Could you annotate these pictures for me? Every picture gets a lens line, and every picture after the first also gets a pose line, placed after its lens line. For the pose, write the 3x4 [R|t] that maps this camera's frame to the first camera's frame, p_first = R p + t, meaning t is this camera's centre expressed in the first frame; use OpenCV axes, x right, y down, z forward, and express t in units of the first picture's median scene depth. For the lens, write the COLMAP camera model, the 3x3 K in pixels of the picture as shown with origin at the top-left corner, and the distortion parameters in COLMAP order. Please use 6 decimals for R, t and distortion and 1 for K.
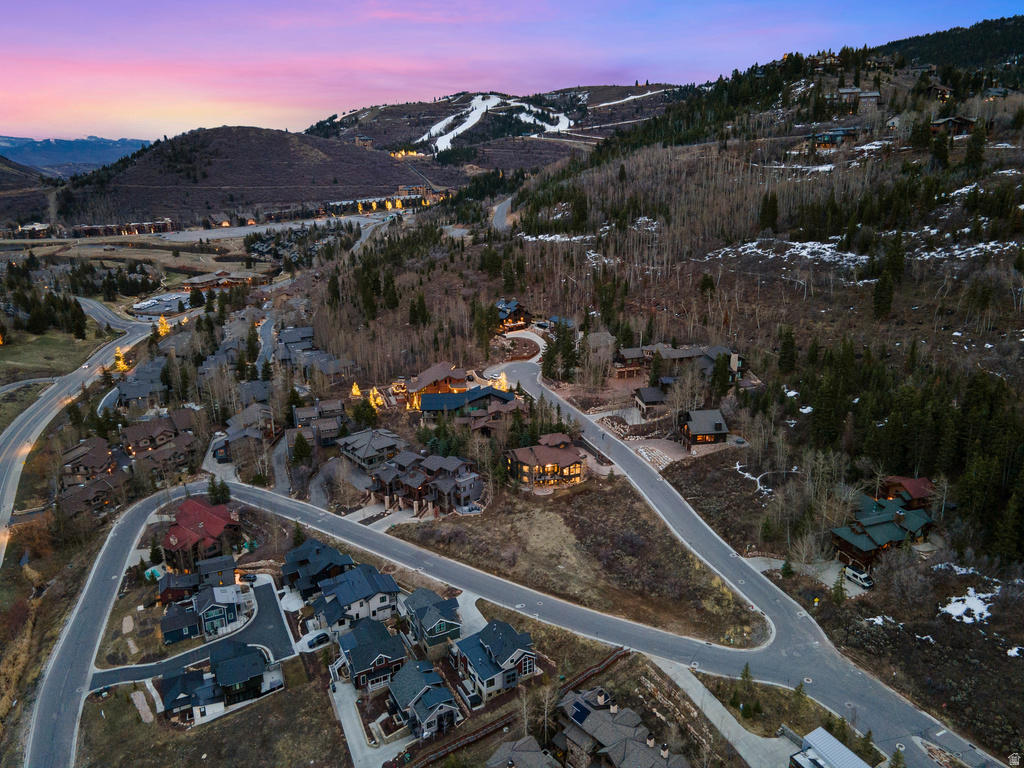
lens RADIAL K [[745.3, 0, 515.2], [0, 745.3, 381.4], [0, 0, 1]] dist [0.033656, 0.012008]
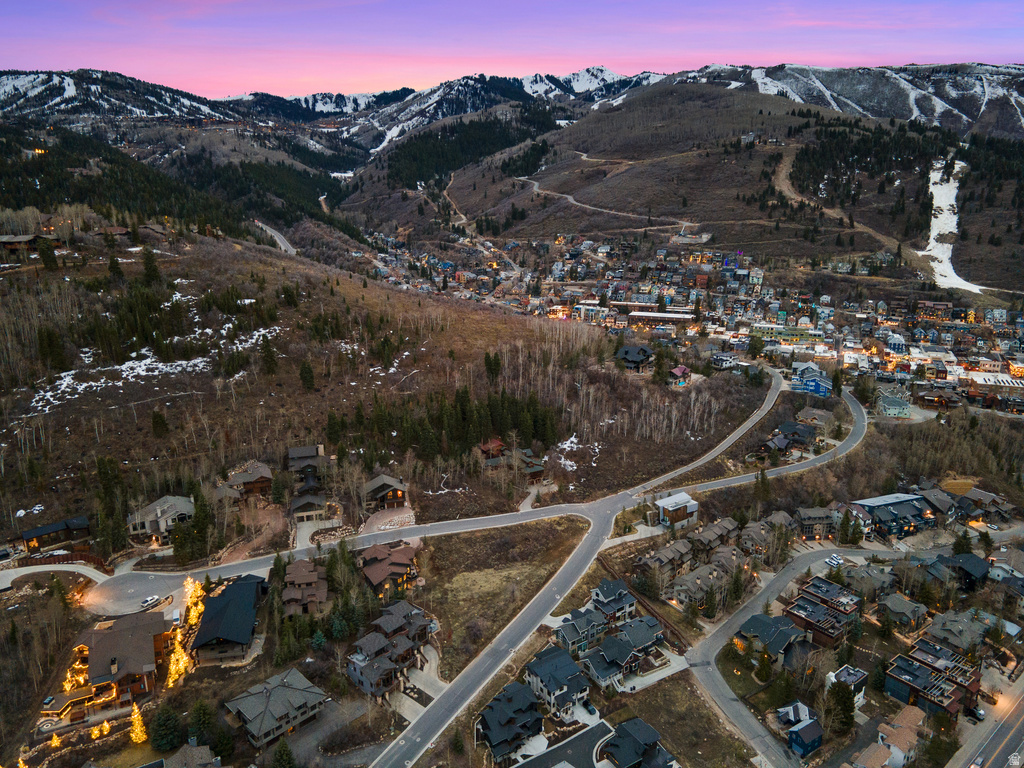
lens RADIAL K [[745.3, 0, 515.2], [0, 745.3, 381.4], [0, 0, 1]] dist [0.033656, 0.012008]
pose [[-0.125380, -0.253526, 0.959169, -0.772012], [0.301821, 0.911226, 0.280307, -0.320832], [-0.945084, 0.324642, -0.037730, 0.575022]]
